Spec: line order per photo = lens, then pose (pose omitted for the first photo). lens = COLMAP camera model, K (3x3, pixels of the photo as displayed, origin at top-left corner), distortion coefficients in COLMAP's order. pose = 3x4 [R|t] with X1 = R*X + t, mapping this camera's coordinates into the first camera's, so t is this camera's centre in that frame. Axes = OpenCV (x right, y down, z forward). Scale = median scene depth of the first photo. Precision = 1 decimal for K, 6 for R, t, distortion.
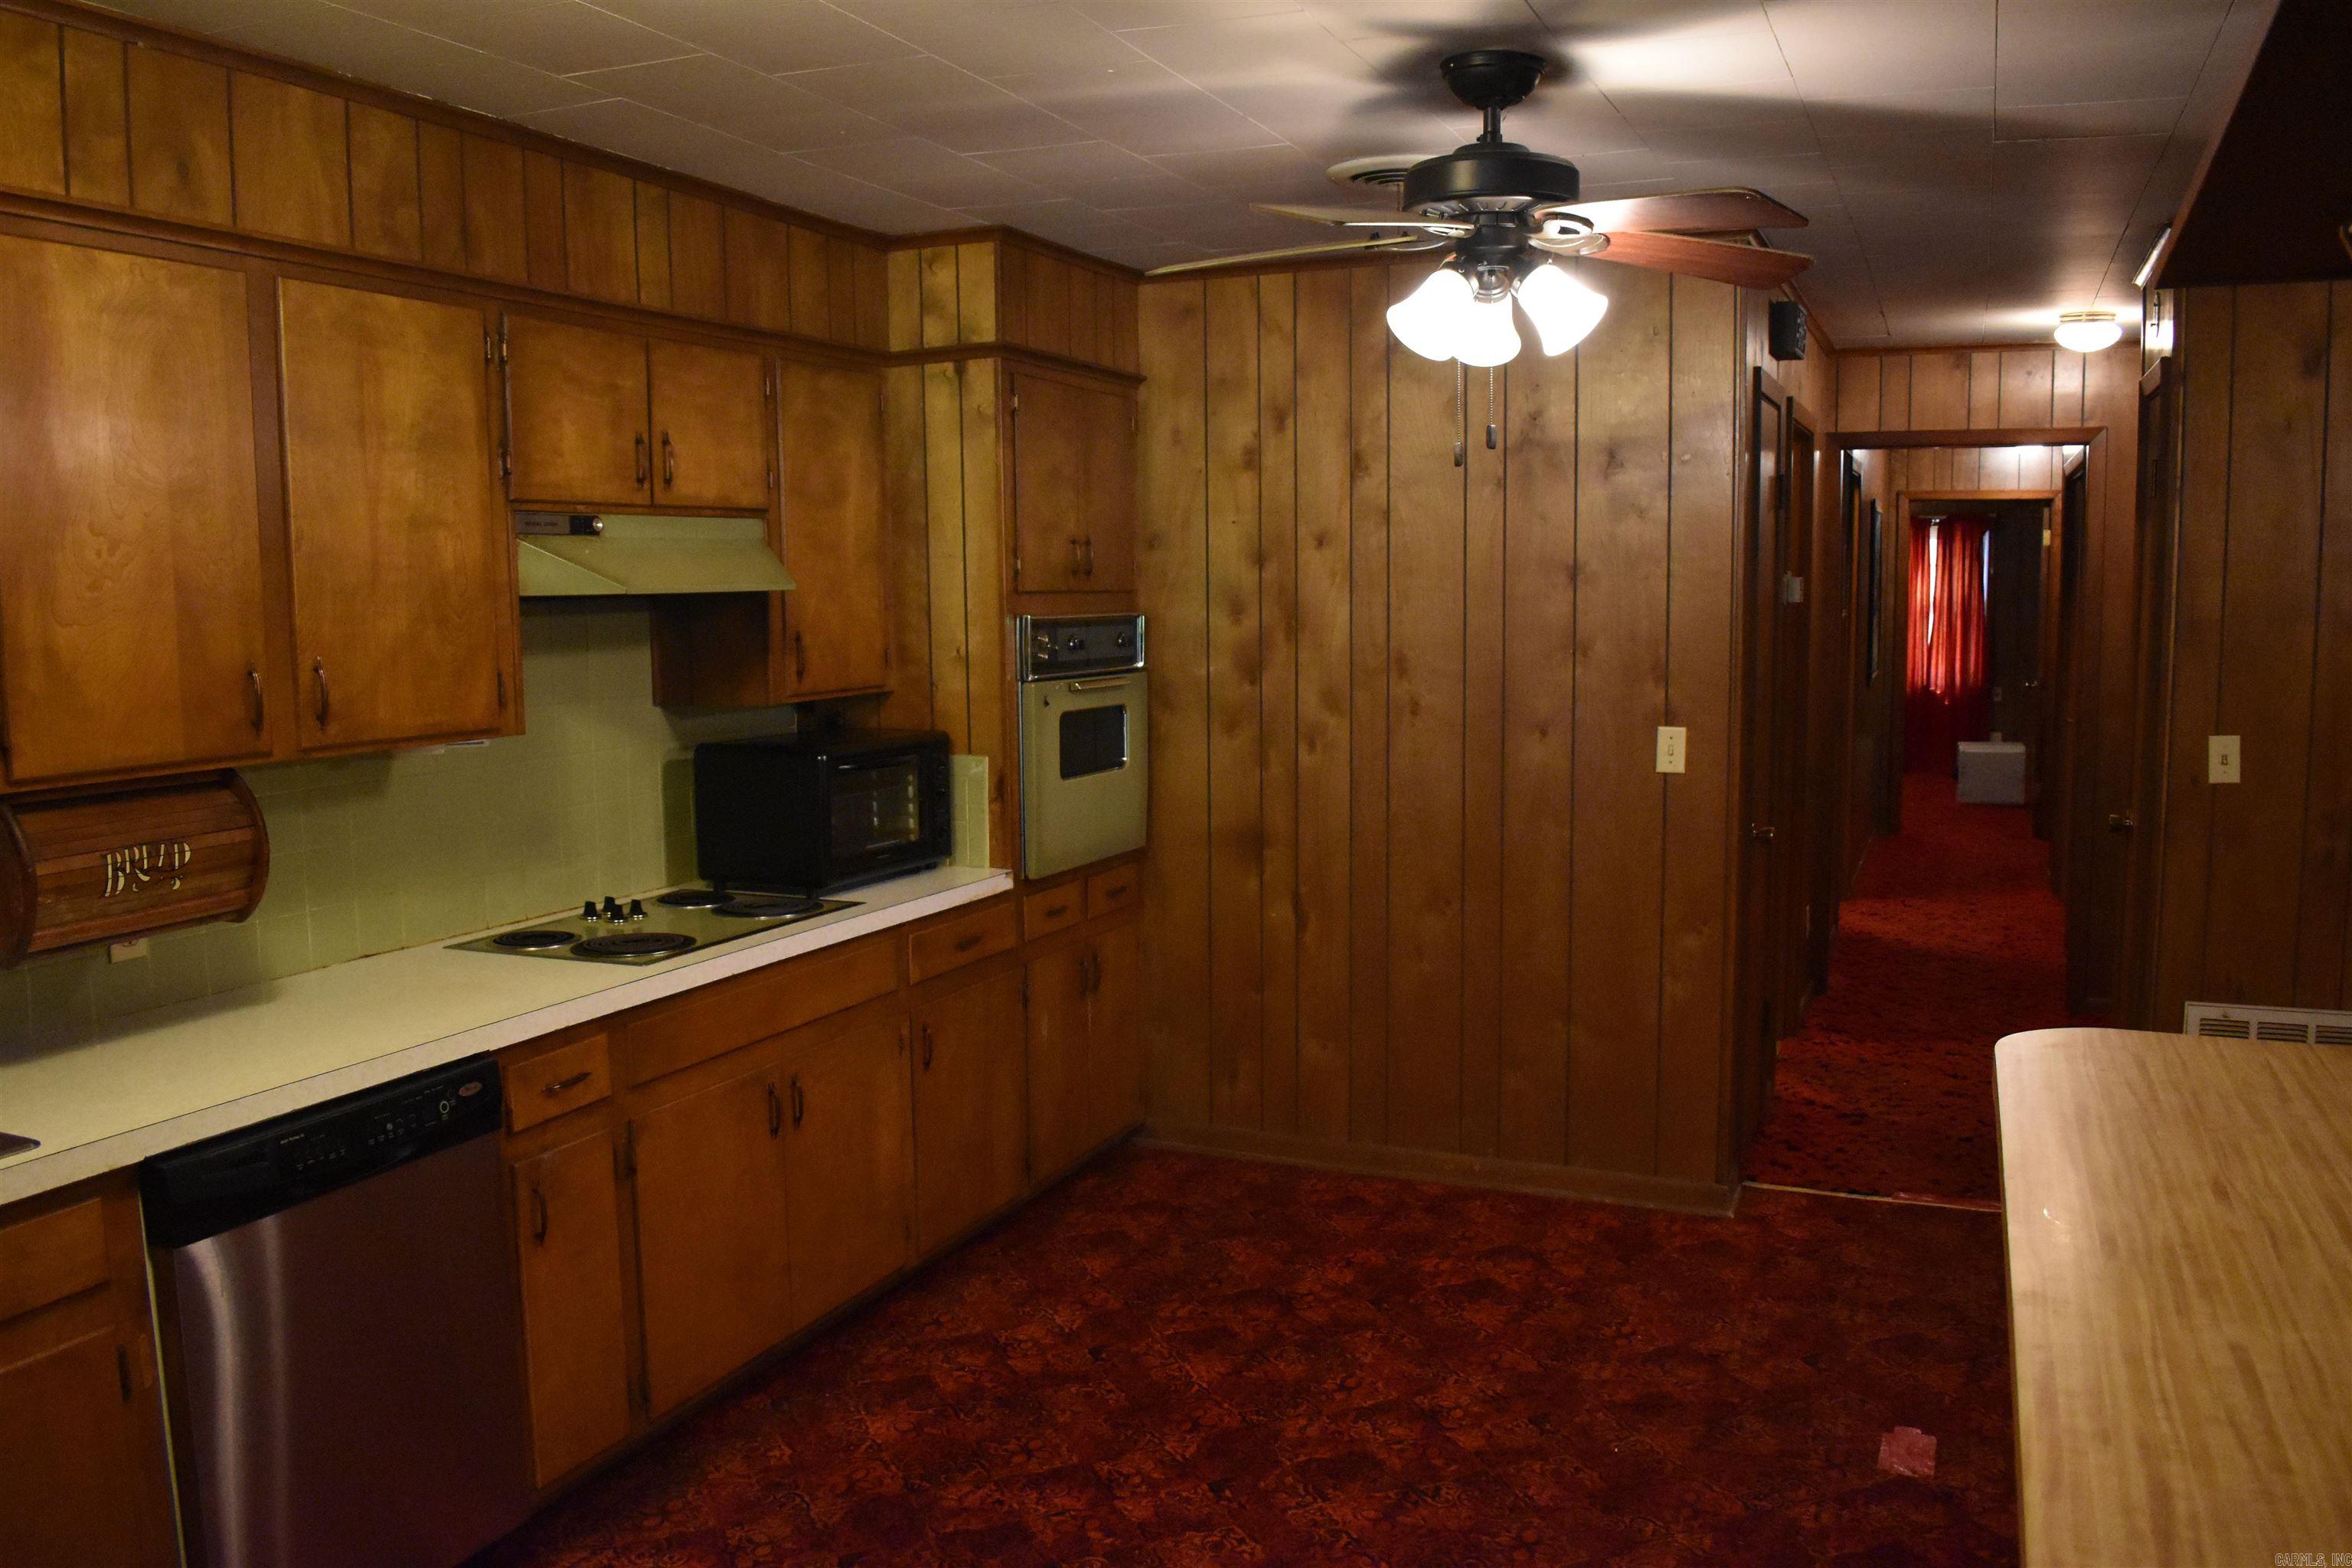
lens RADIAL K [[1849.5, 0, 1176.0], [0, 1849.5, 784.0], [0, 0, 1]] dist [-0.096028, 0.016864]
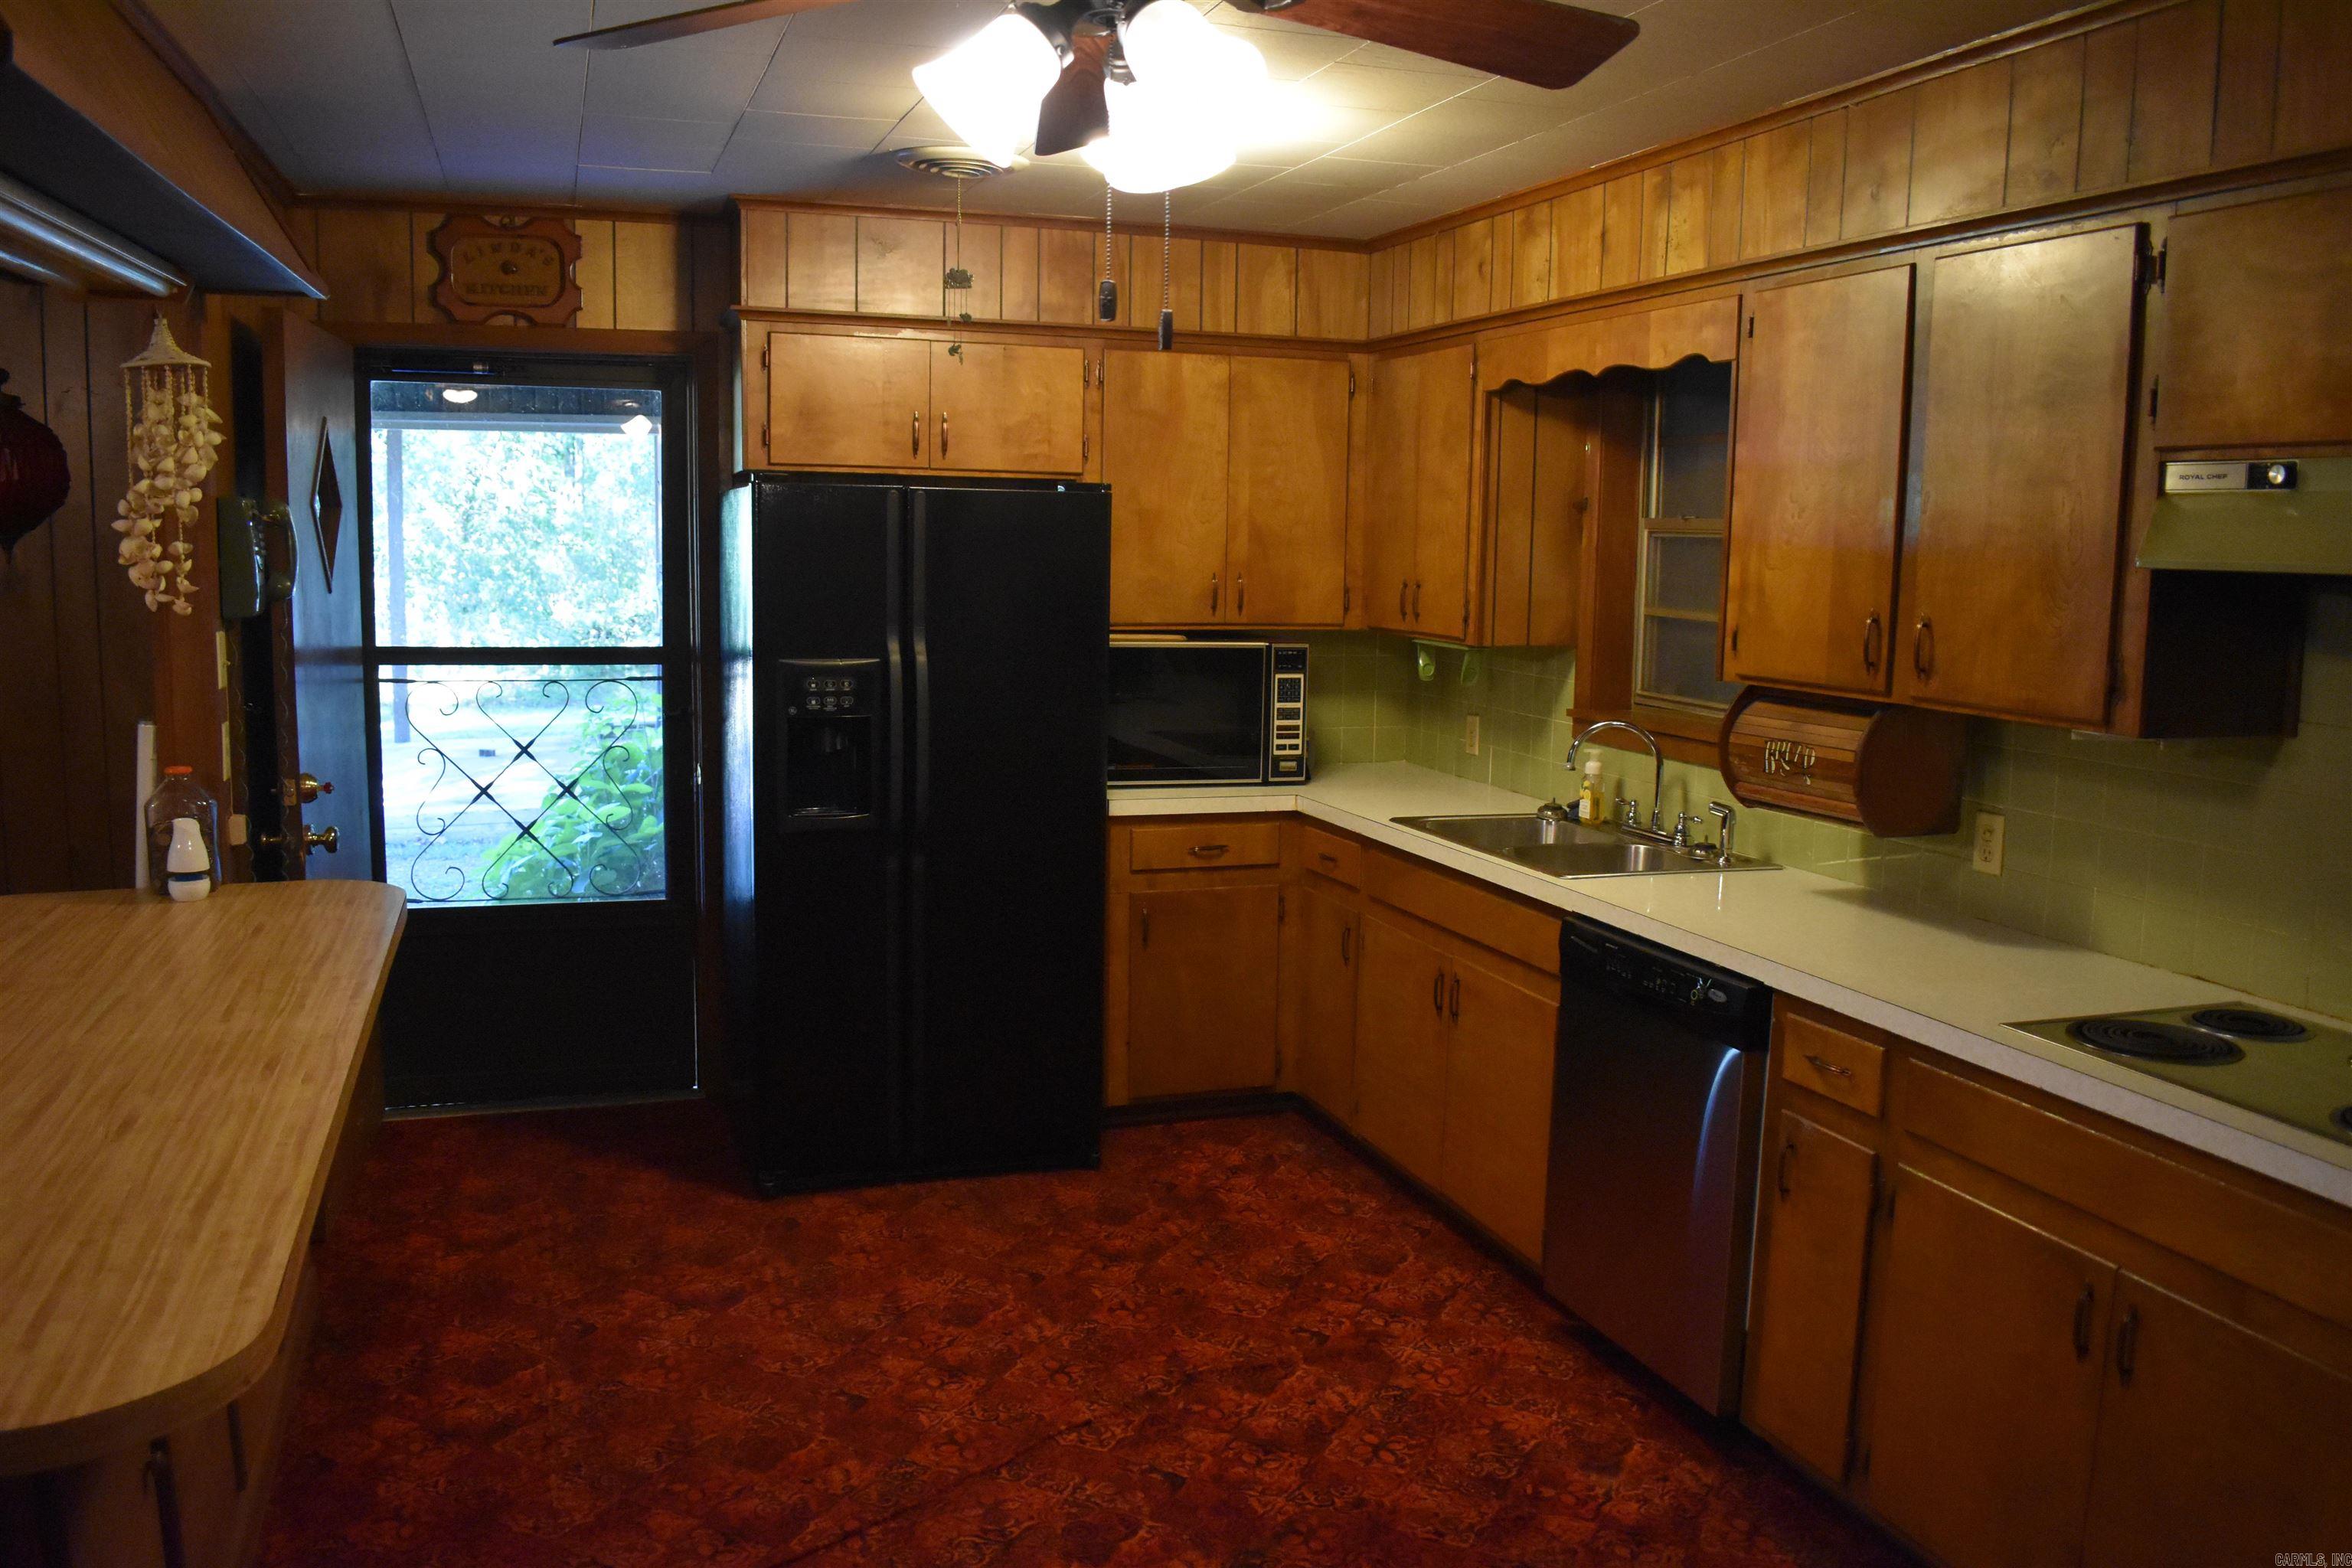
lens RADIAL K [[1794.3, 0, 1176.0], [0, 1794.3, 784.0], [0, 0, 1]] dist [-0.118795, -0.000513]
pose [[-0.735723, 0.091050, -0.671134, 0.388404], [-0.079267, 0.972537, 0.218836, -0.115185], [0.672628, 0.214202, -0.708300, 1.027969]]
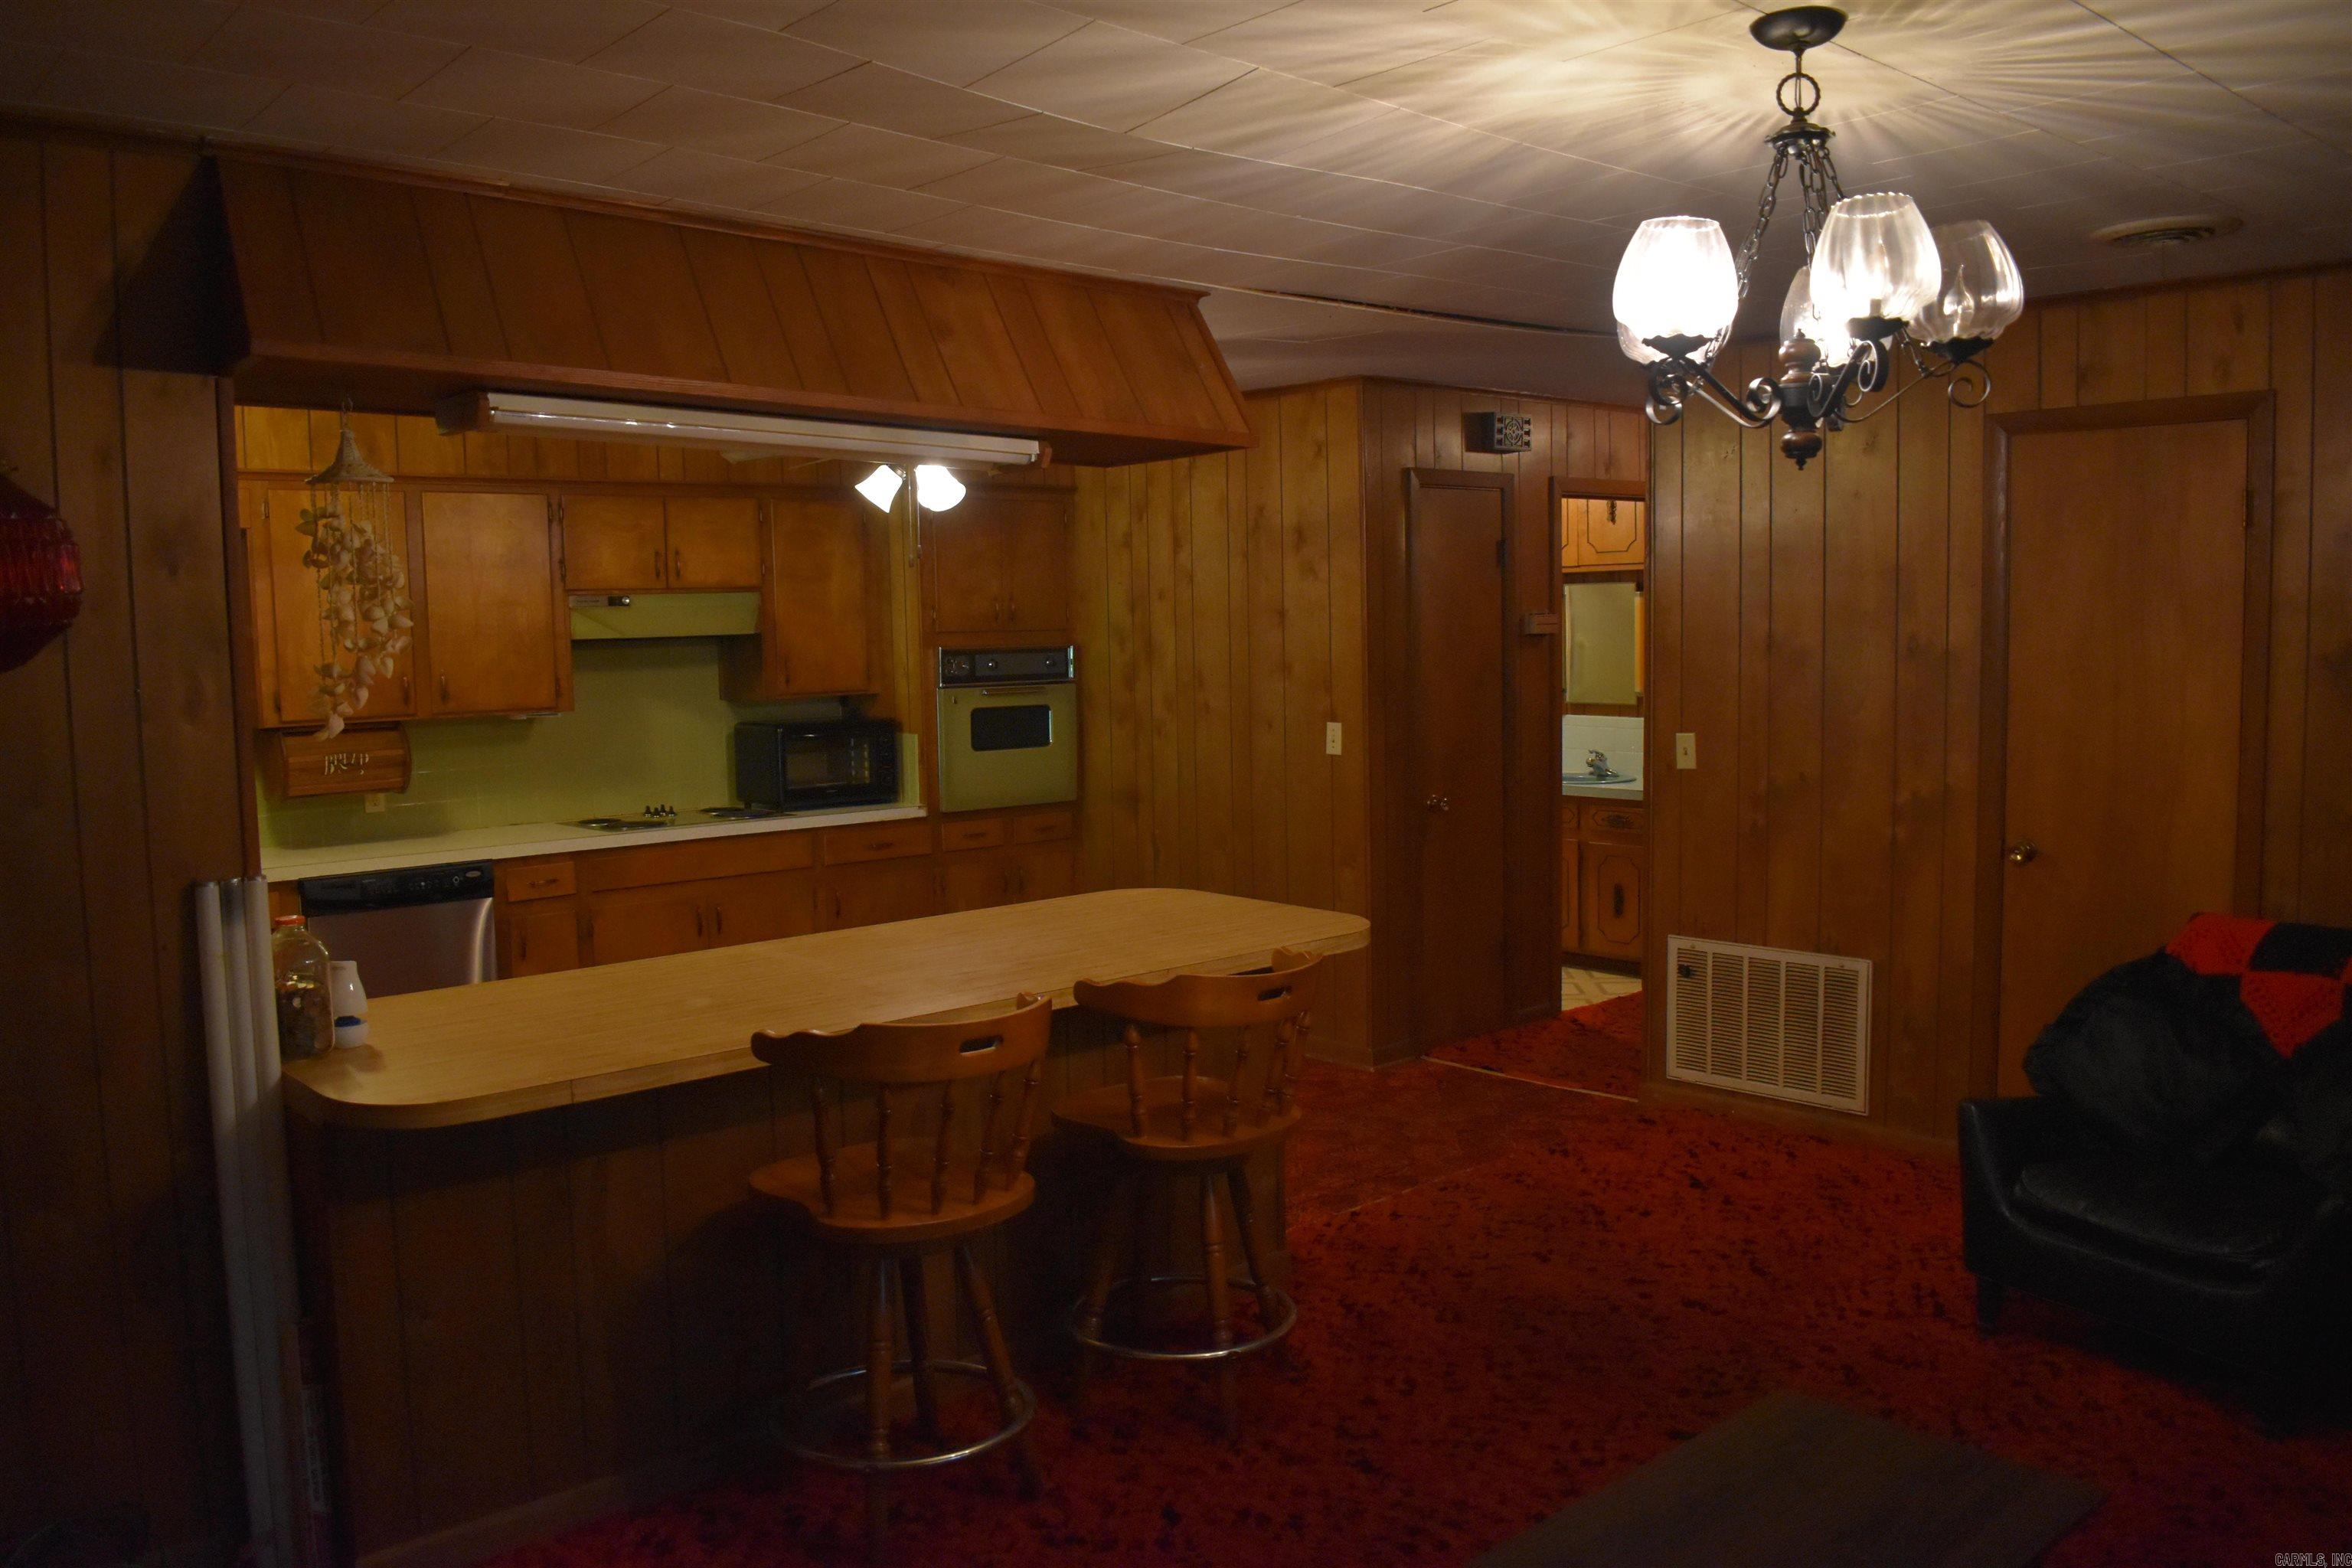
lens RADIAL K [[1849.5, 0, 1176.0], [0, 1849.5, 784.0], [0, 0, 1]] dist [-0.096028, 0.016864]
pose [[0.910972, 0.028891, -0.411456, 0.832379], [-0.033845, 0.999416, -0.004758, 0.030778], [0.411078, 0.018260, 0.911417, -0.407086]]
